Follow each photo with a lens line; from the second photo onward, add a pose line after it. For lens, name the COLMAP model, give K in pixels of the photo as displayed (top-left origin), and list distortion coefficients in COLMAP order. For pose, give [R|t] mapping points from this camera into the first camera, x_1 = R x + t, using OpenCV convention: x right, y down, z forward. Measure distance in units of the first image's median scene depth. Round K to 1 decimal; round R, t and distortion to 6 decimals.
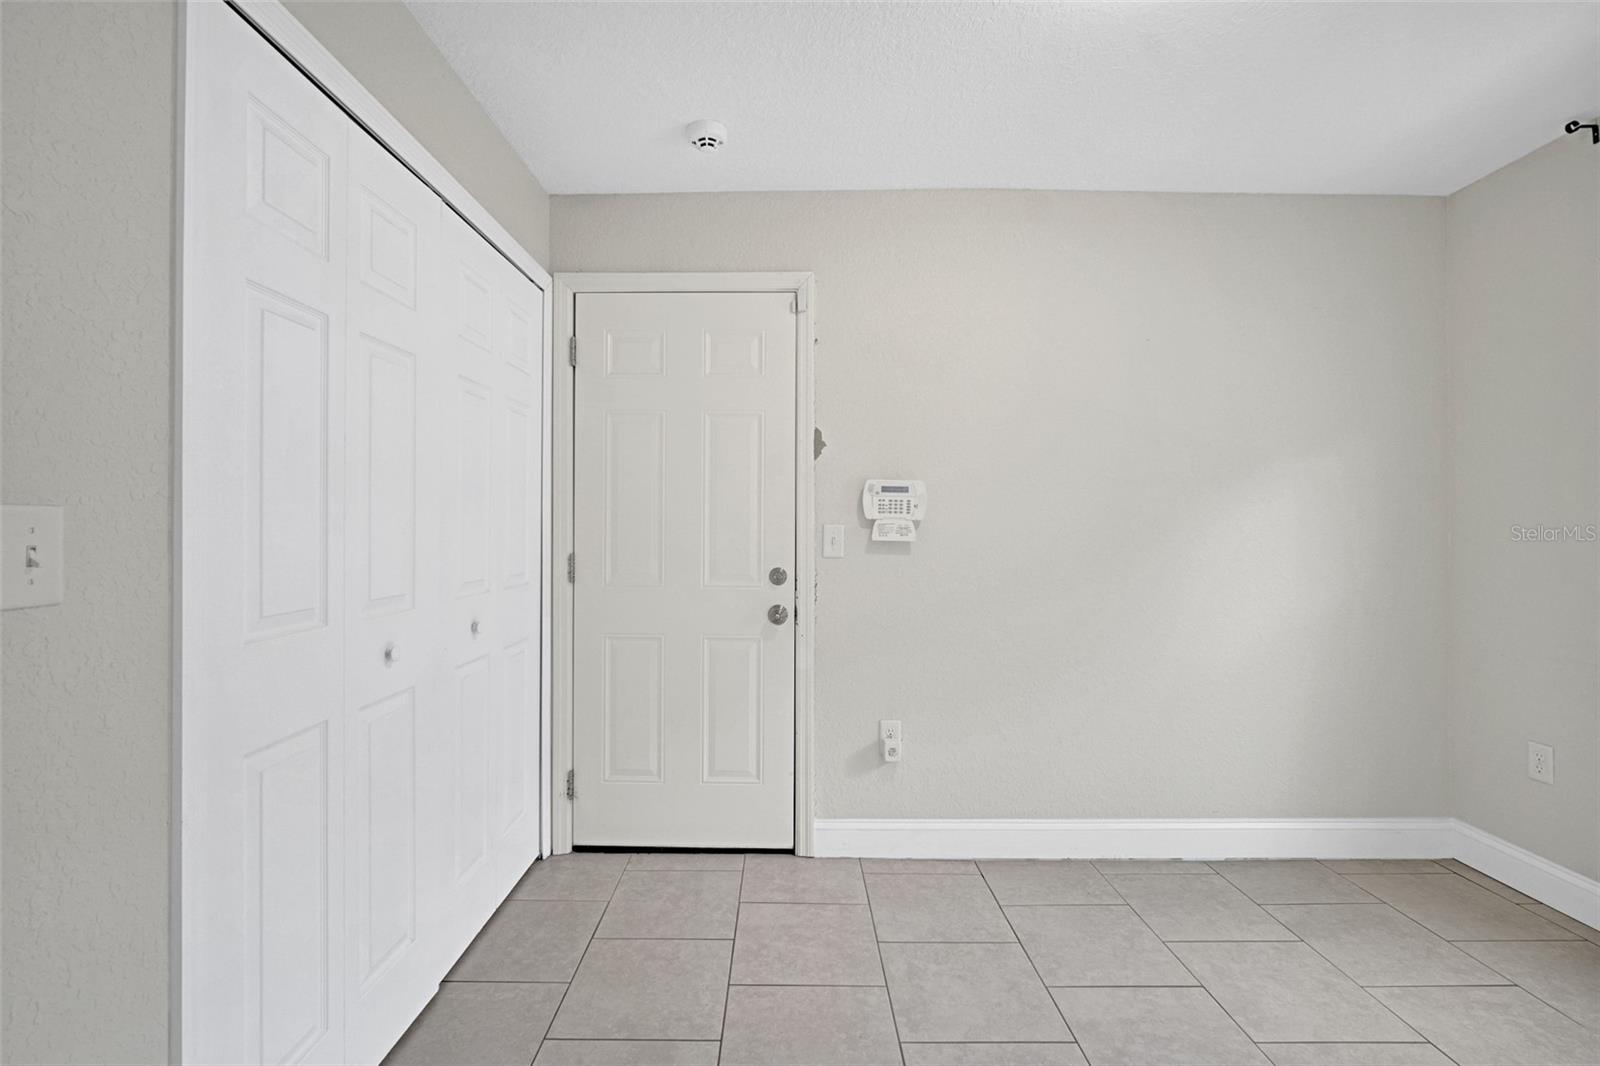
lens RADIAL K [[728.6, 0, 795.0], [0, 728.6, 517.0], [0, 0, 1]] dist [-0.003960, 0.001162]
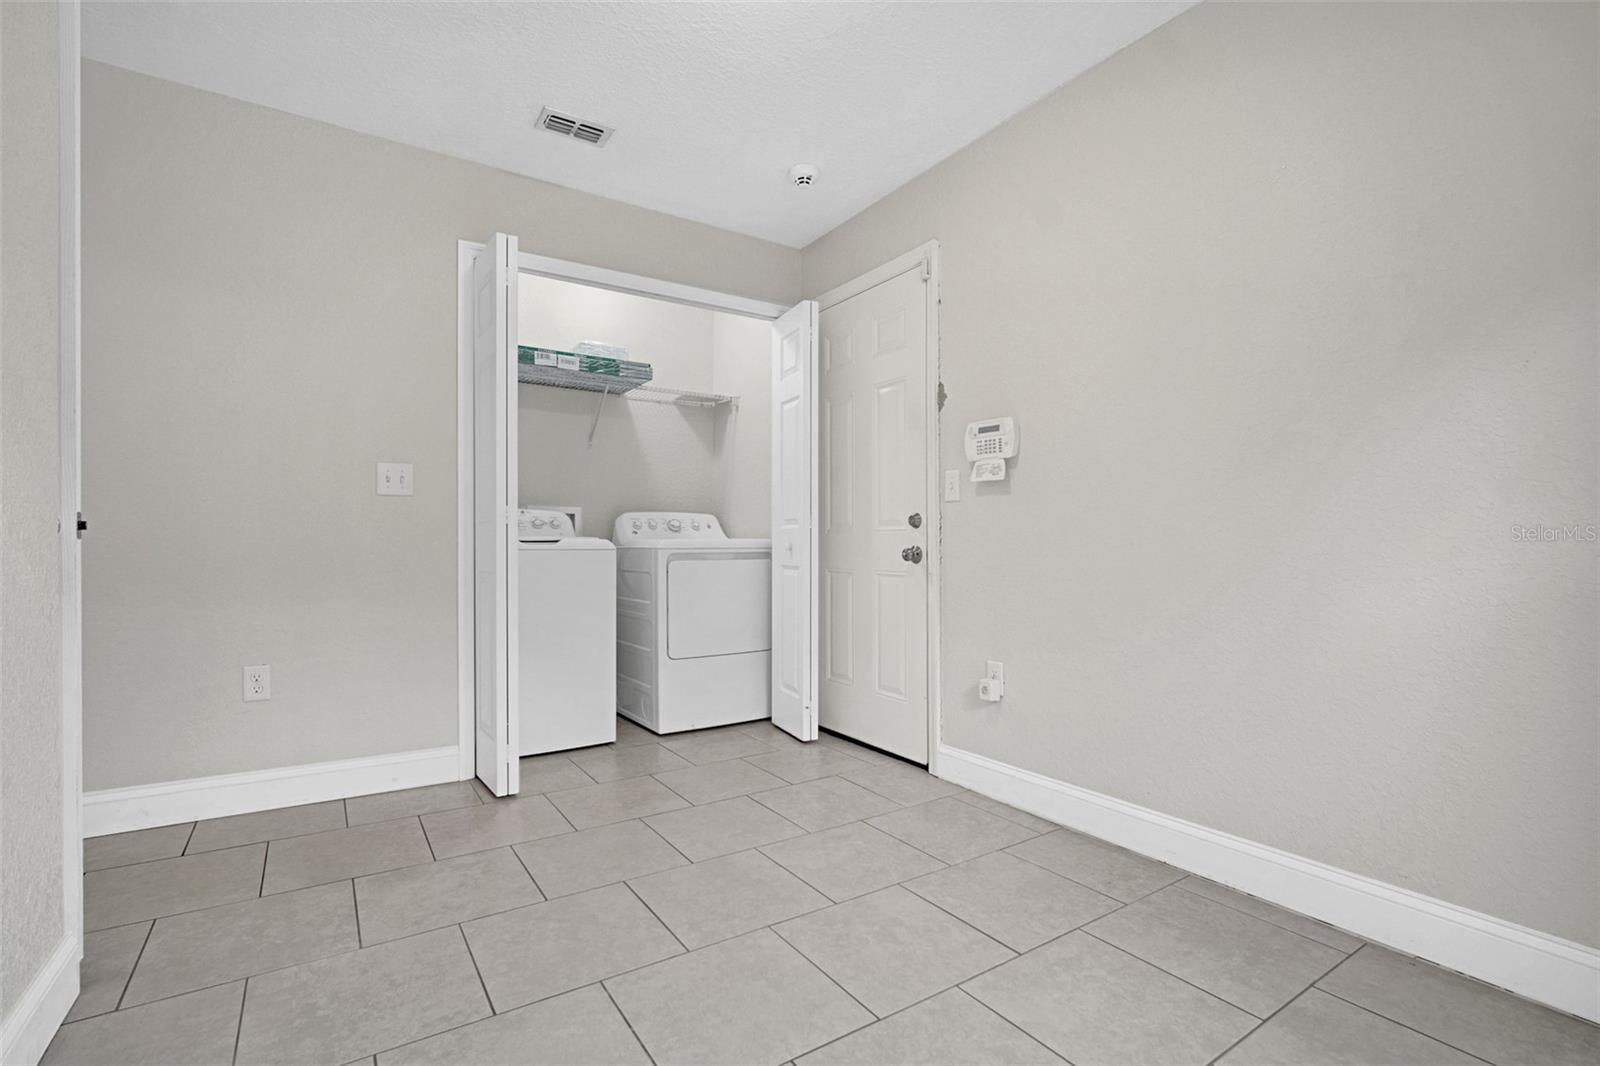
lens RADIAL K [[741.8, 0, 797.7], [0, 741.8, 542.3], [0, 0, 1]] dist [-0.001859, 0.000134]
pose [[0.542662, -0.008341, -0.839910, 0.847016], [0.013615, 0.999907, -0.001134, 0.114557], [0.839841, -0.010820, 0.542725, 0.225953]]
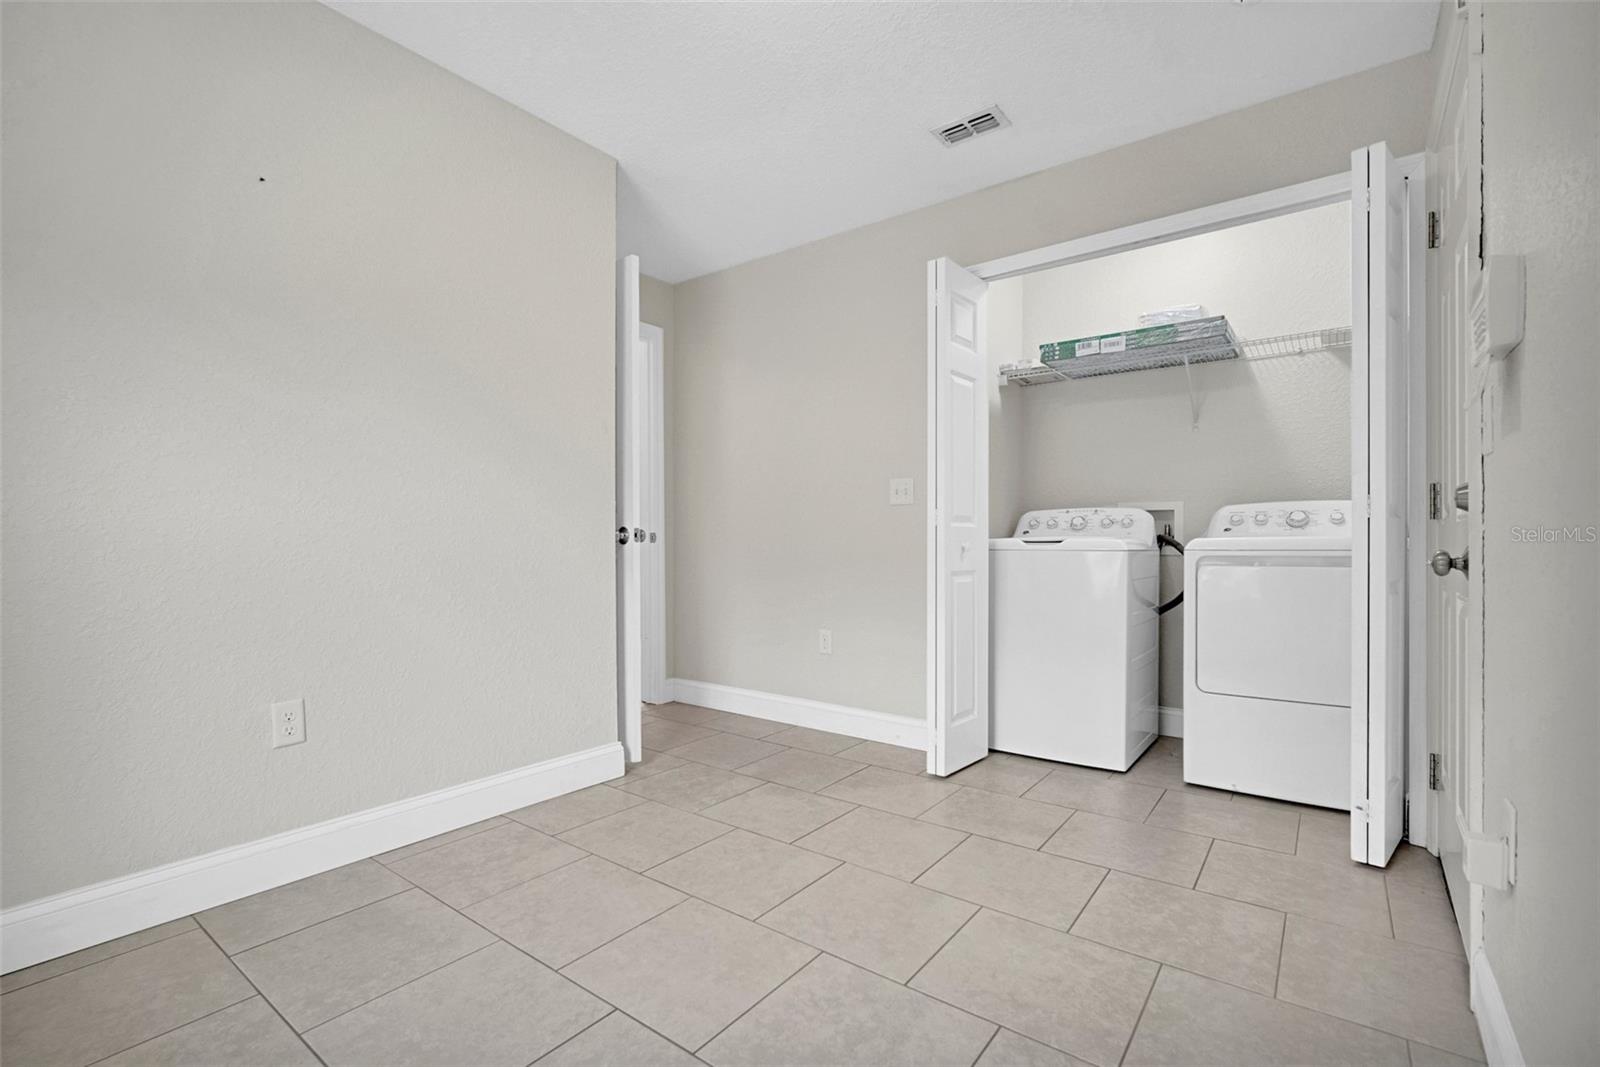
lens RADIAL K [[723.0, 0, 772.4], [0, 723.0, 550.4], [0, 0, 1]] dist [-0.002518, 0.000111]
pose [[-0.623238, -0.000298, -0.782032, 0.771821], [0.006772, 0.999960, -0.005778, 0.123677], [0.782003, -0.008897, -0.623211, 0.931435]]
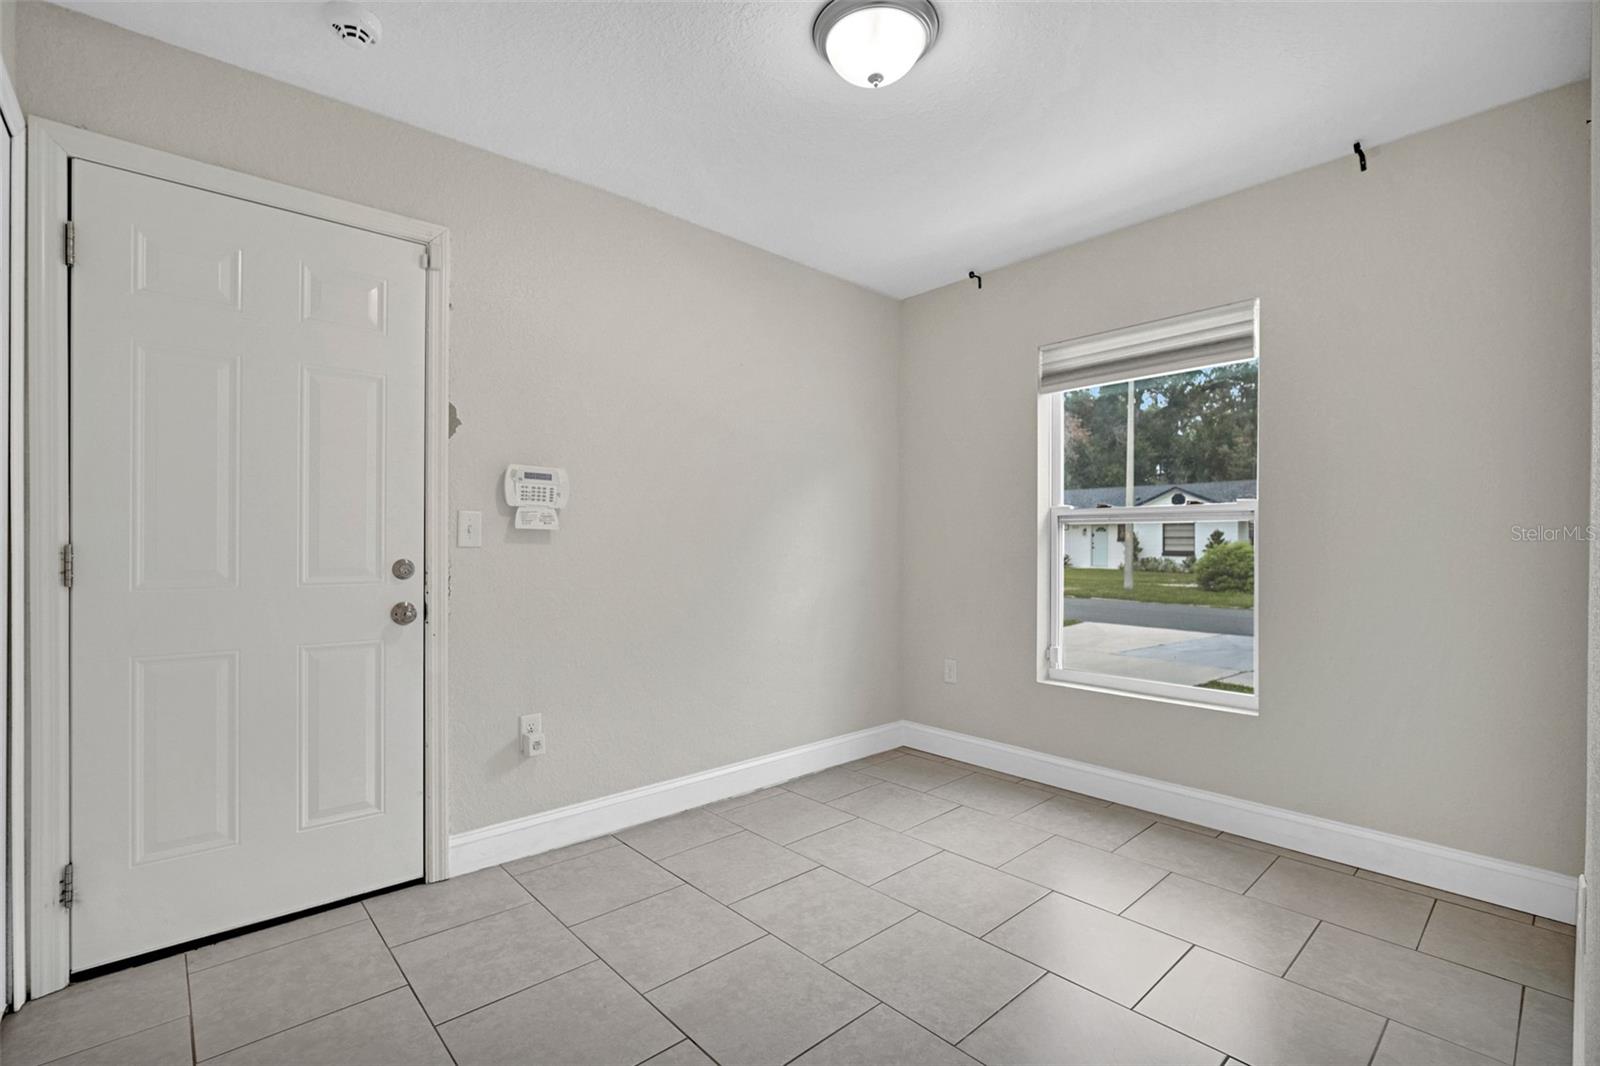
lens RADIAL K [[715.6, 0, 790.4], [0, 715.6, 540.0], [0, 0, 1]] dist [-0.004617, 0.000513]
pose [[0.746639, -0.000661, 0.665229, -0.246722], [-0.006662, 0.999942, 0.008471, 0.036774], [-0.665196, -0.010756, 0.746591, 0.061923]]
